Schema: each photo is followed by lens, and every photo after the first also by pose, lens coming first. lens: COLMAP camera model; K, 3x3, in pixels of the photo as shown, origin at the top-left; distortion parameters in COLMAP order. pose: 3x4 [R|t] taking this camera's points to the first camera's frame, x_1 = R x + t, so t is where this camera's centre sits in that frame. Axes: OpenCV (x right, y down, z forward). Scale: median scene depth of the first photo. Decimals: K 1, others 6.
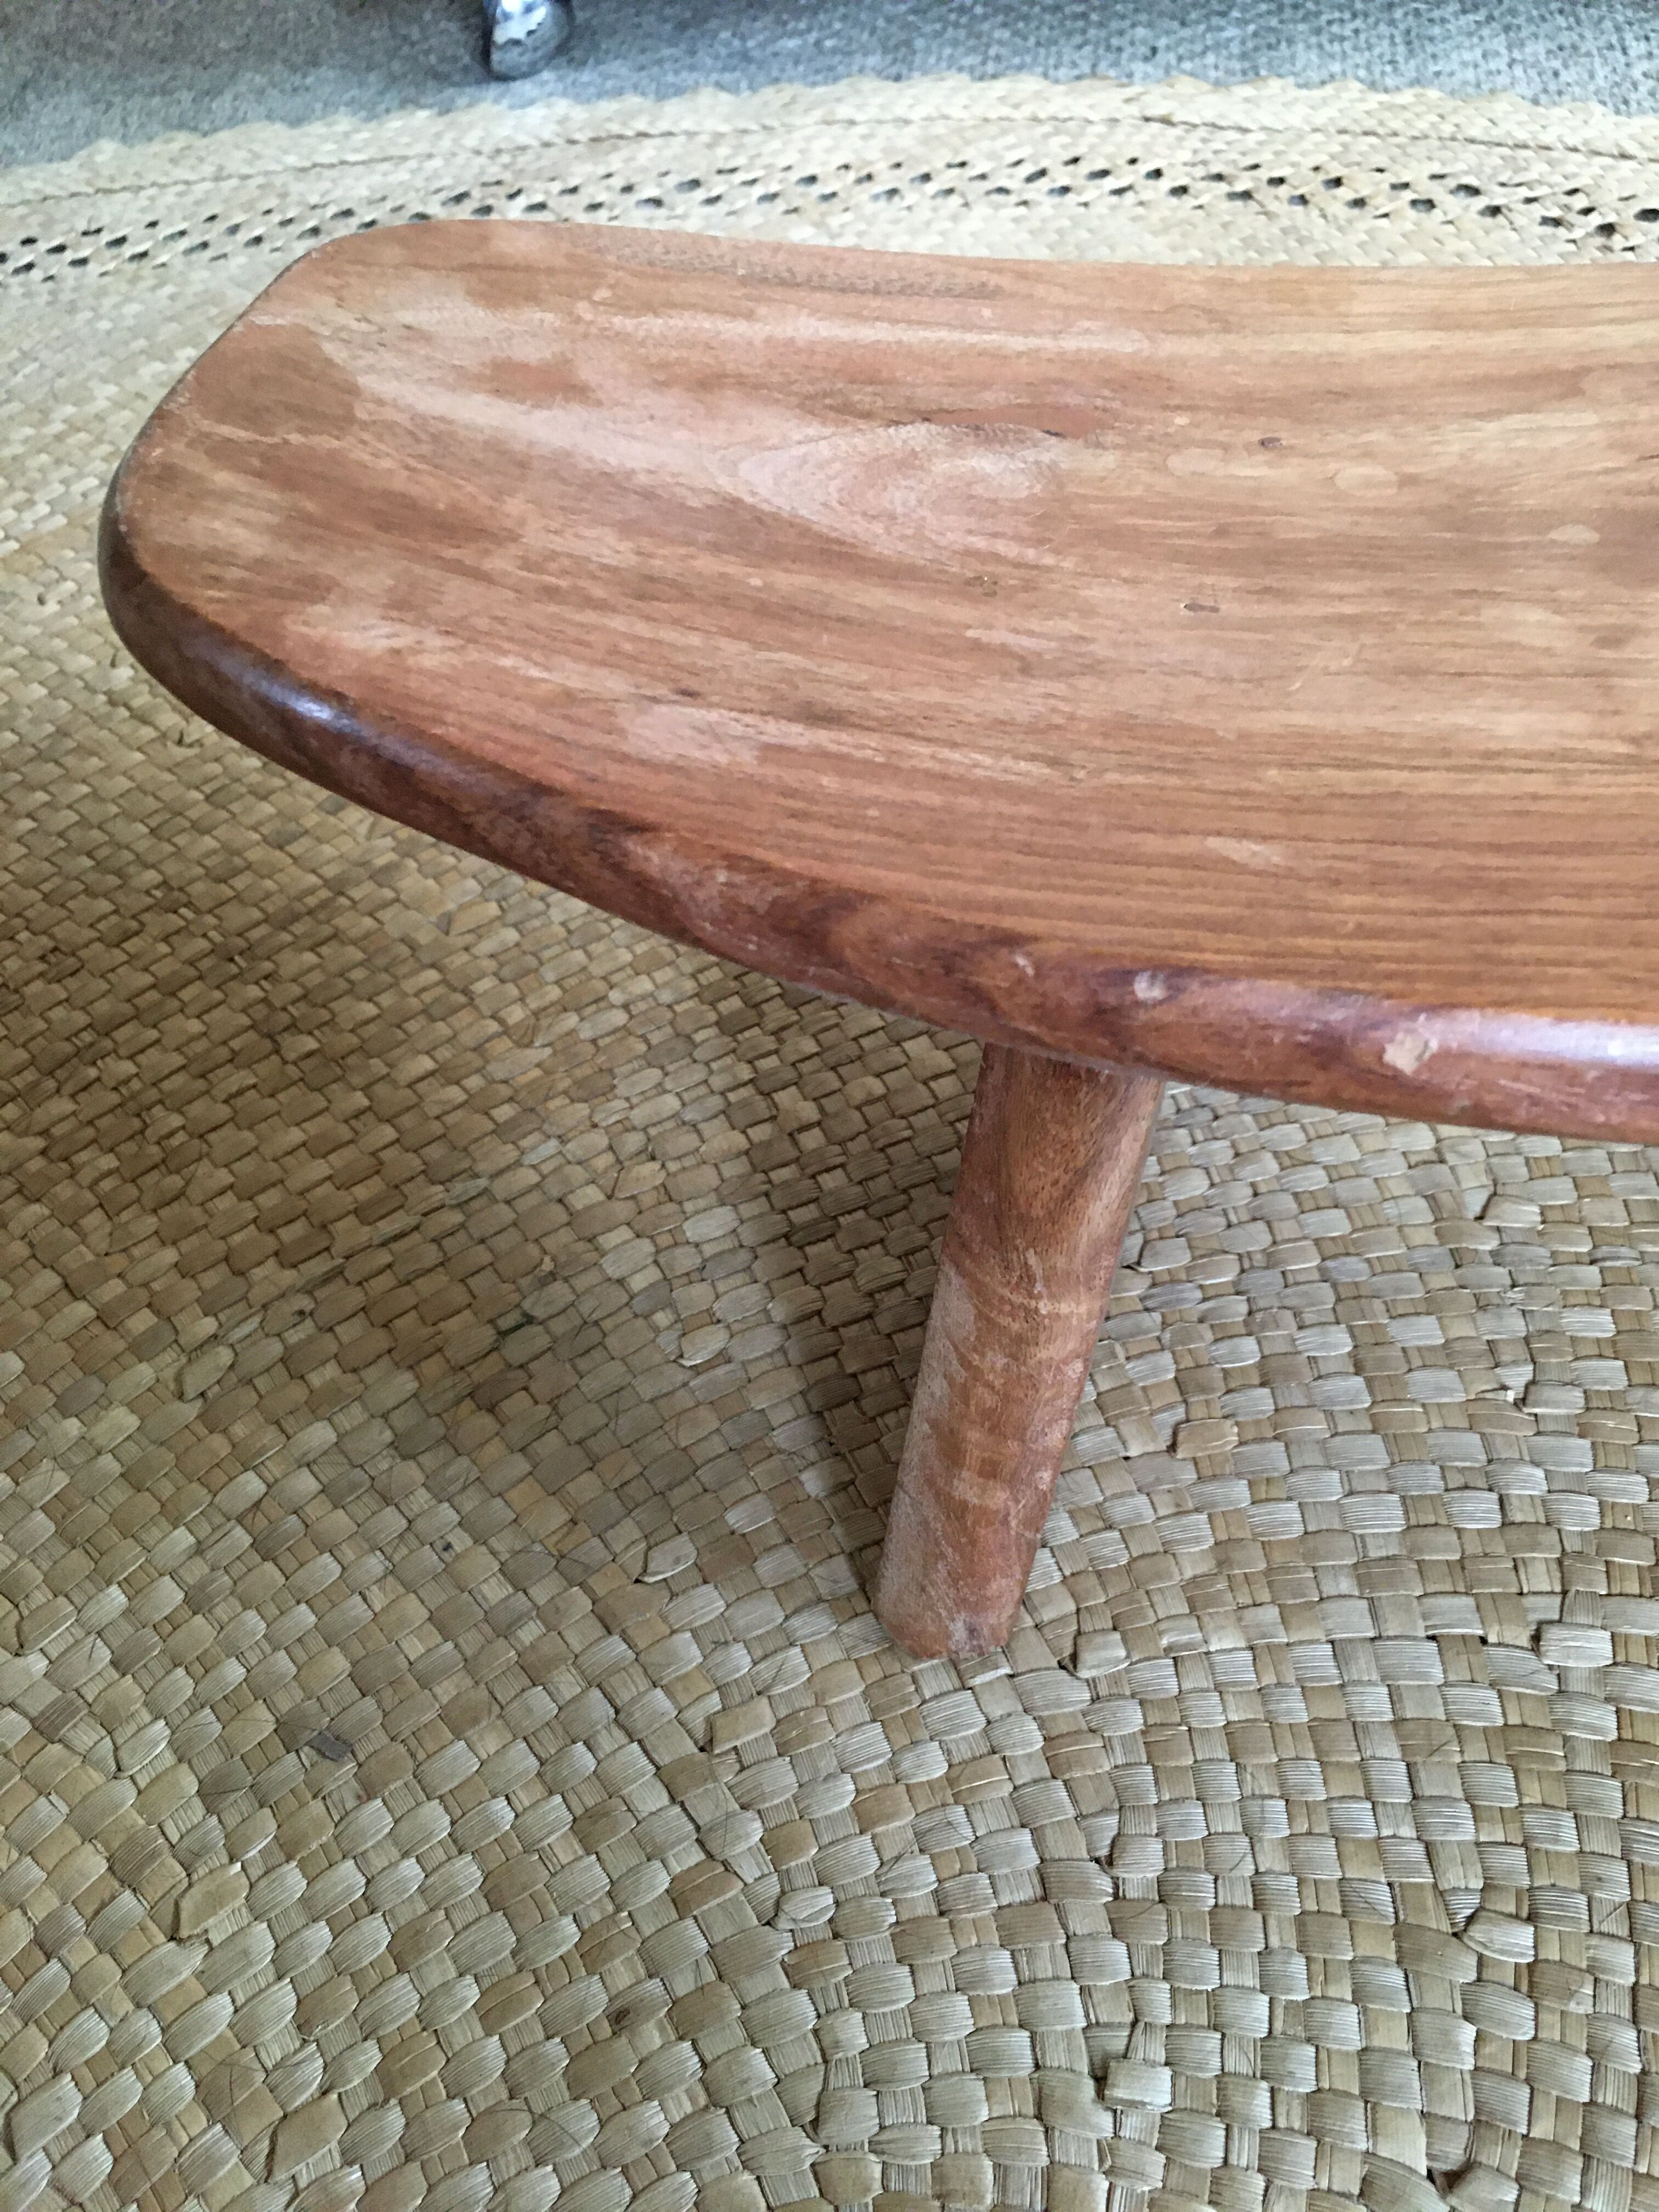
lens RADIAL K [[1830.9, 0, 851.8], [0, 1830.9, 1114.7], [0, 0, 1]] dist [0.072942, -0.102562]
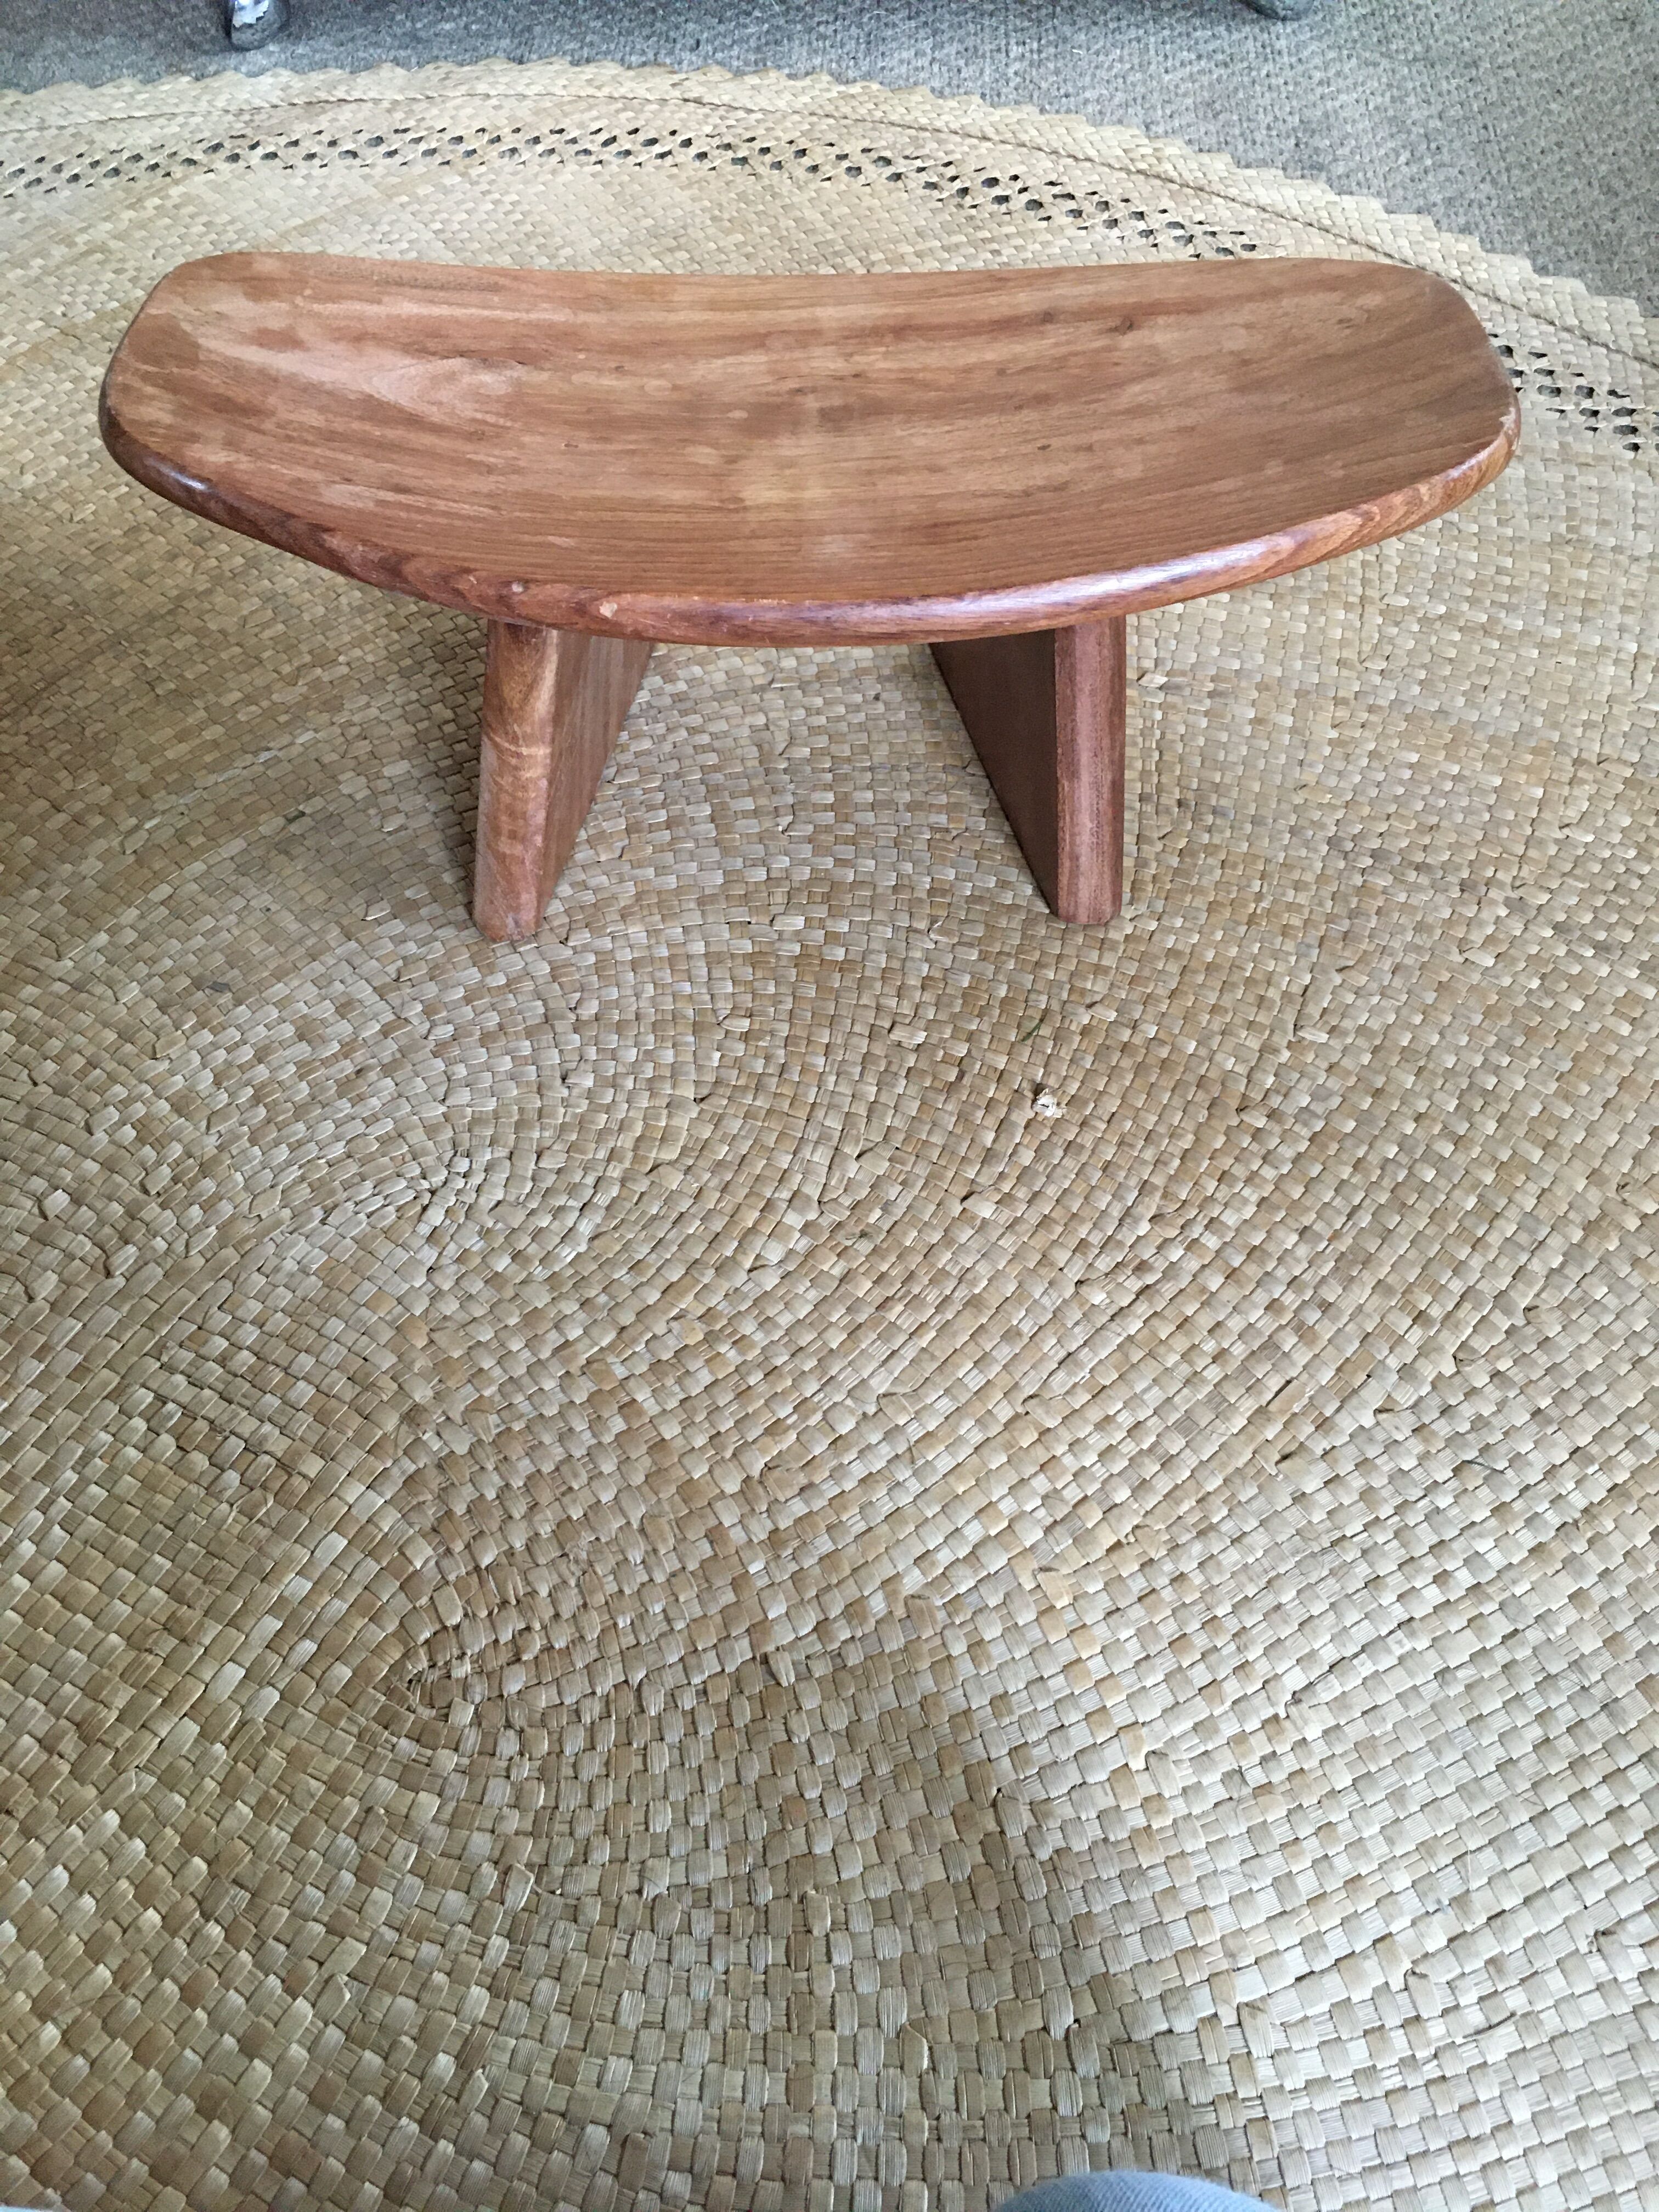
lens RADIAL K [[1830.9, 0, 839.7], [0, 1830.9, 1104.7], [0, 0, 1]] dist [0.072942, -0.102562]
pose [[0.993919, -0.037767, 0.103430, 0.134400], [0.028782, 0.995790, 0.087025, 0.198448], [-0.106281, -0.083519, 0.990822, -0.777789]]
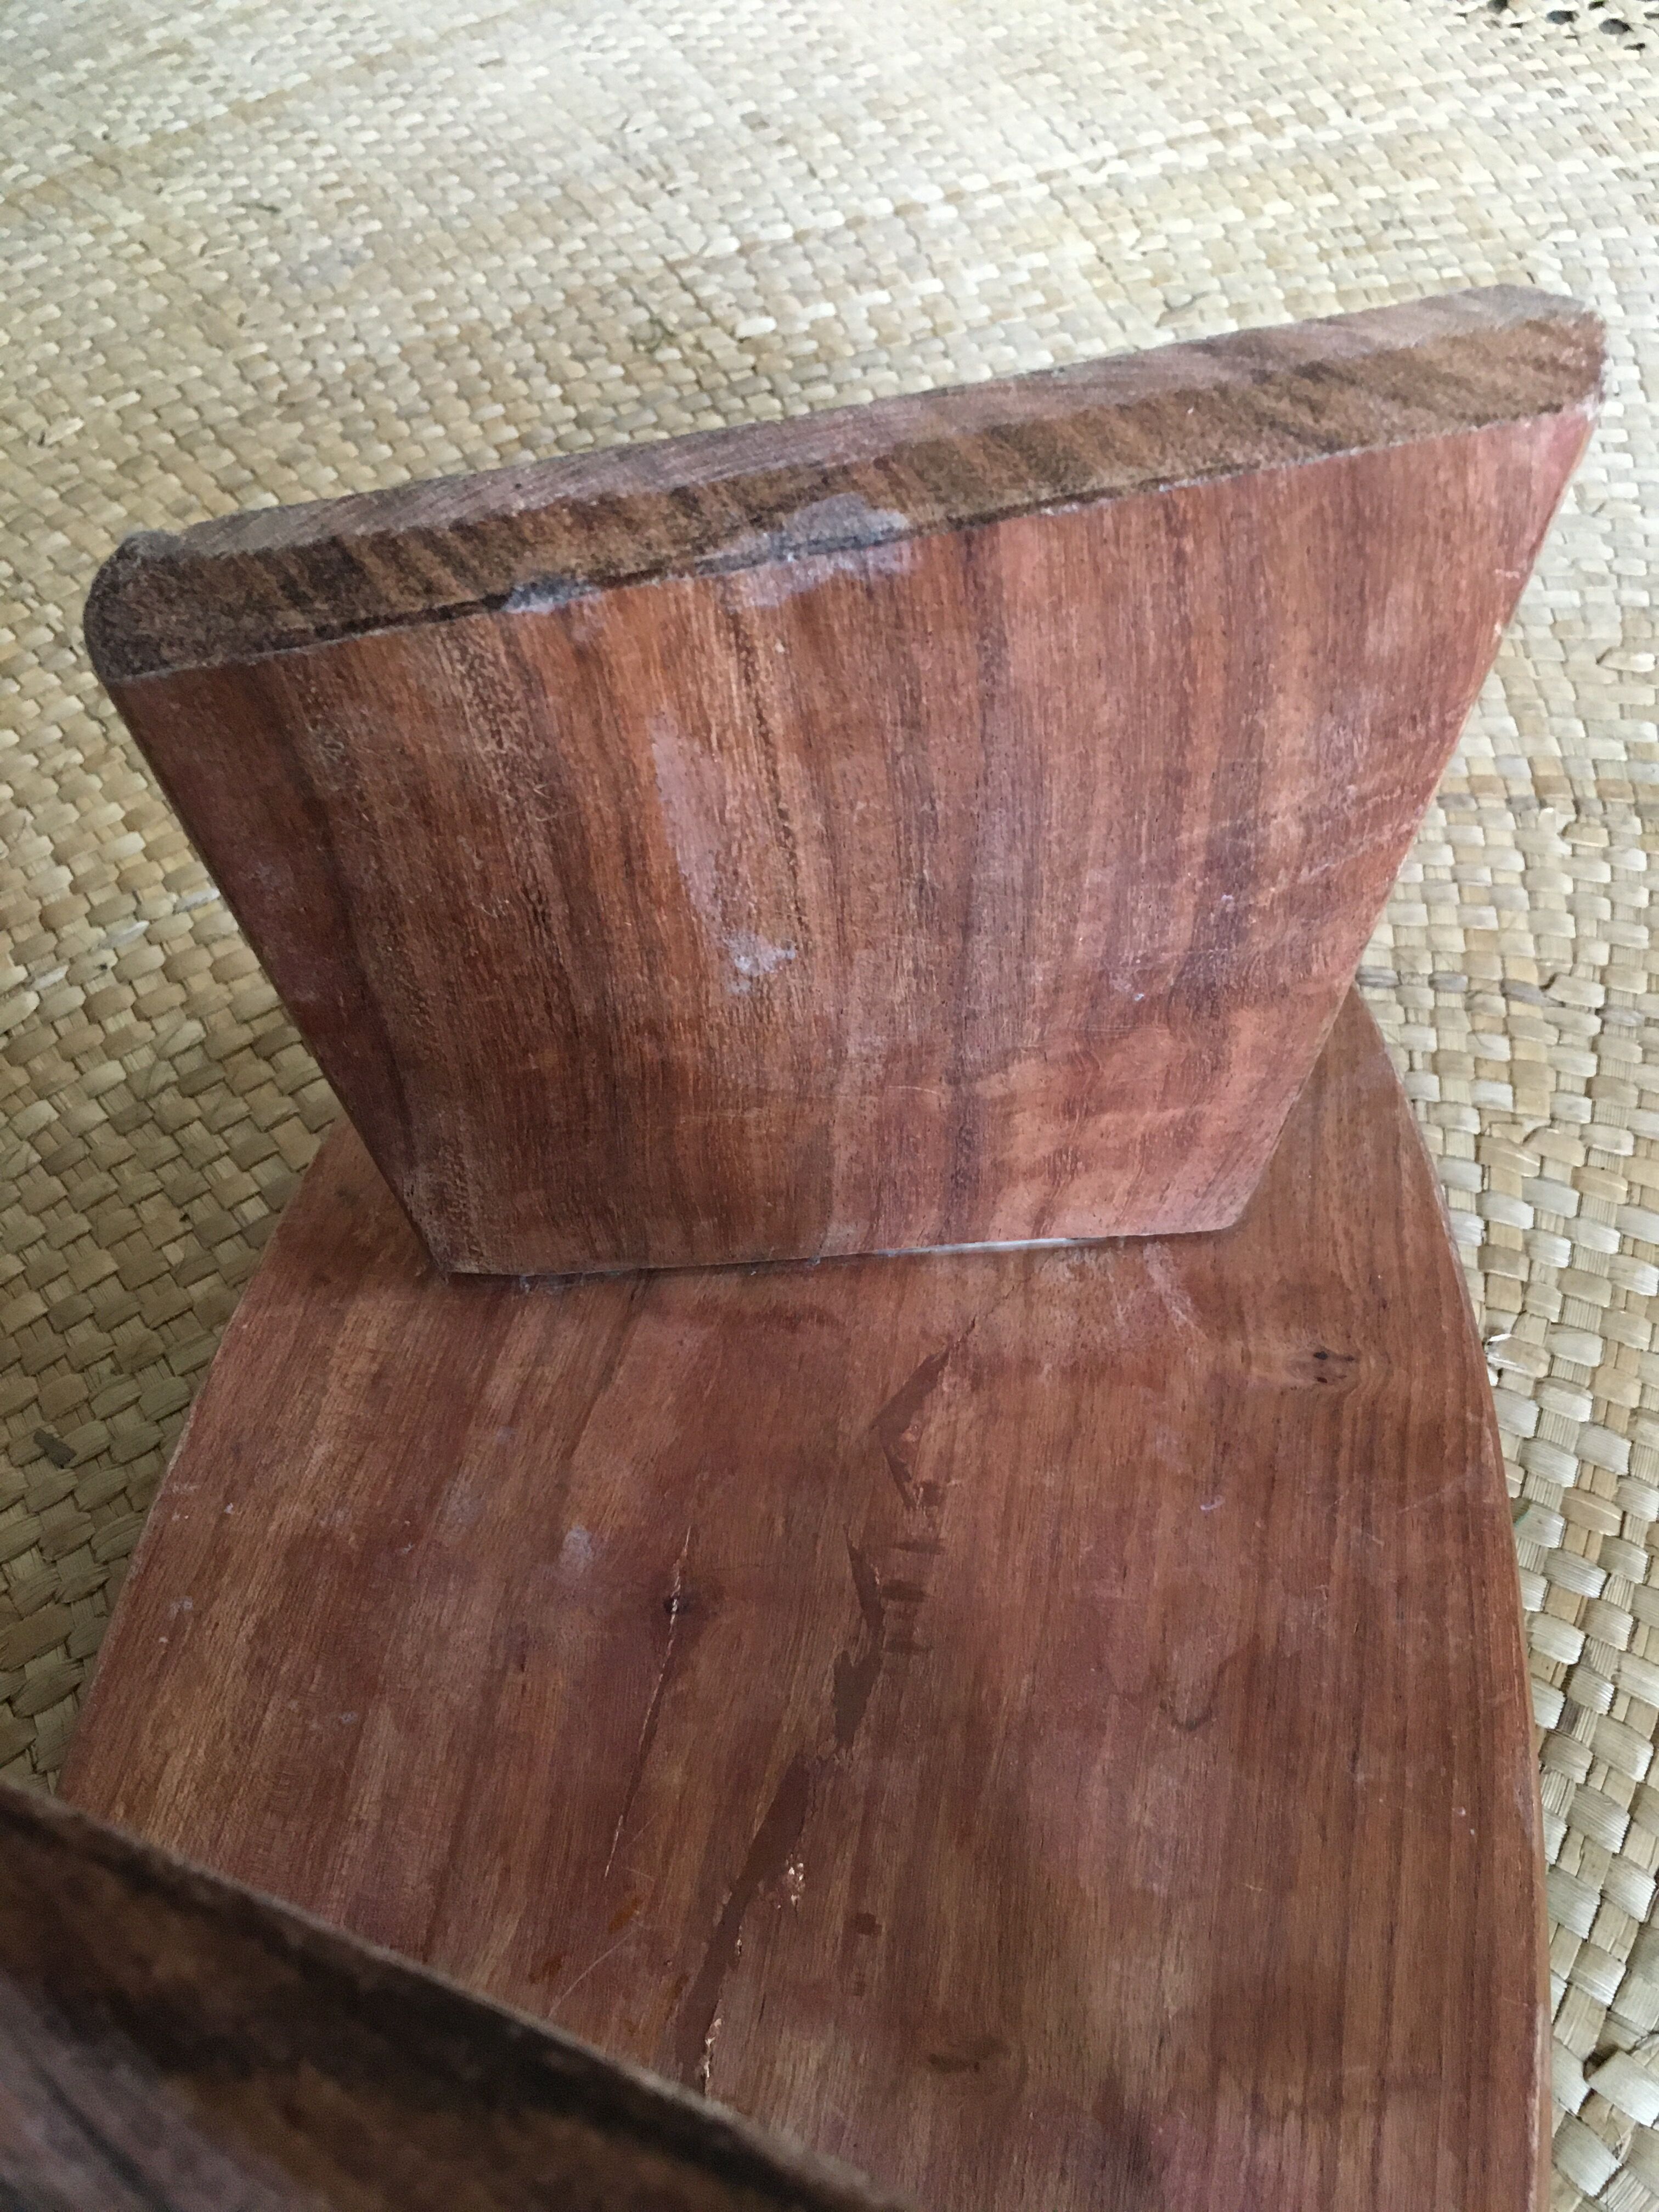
lens RADIAL K [[1830.9, 0, 854.1], [0, 1830.9, 1105.2], [0, 0, 1]] dist [0.072942, -0.102562]
pose [[0.998731, 0.050291, -0.002620, 0.113476], [-0.049837, 0.994500, 0.092118, 0.049562], [0.007238, -0.091871, 0.995745, -0.068233]]
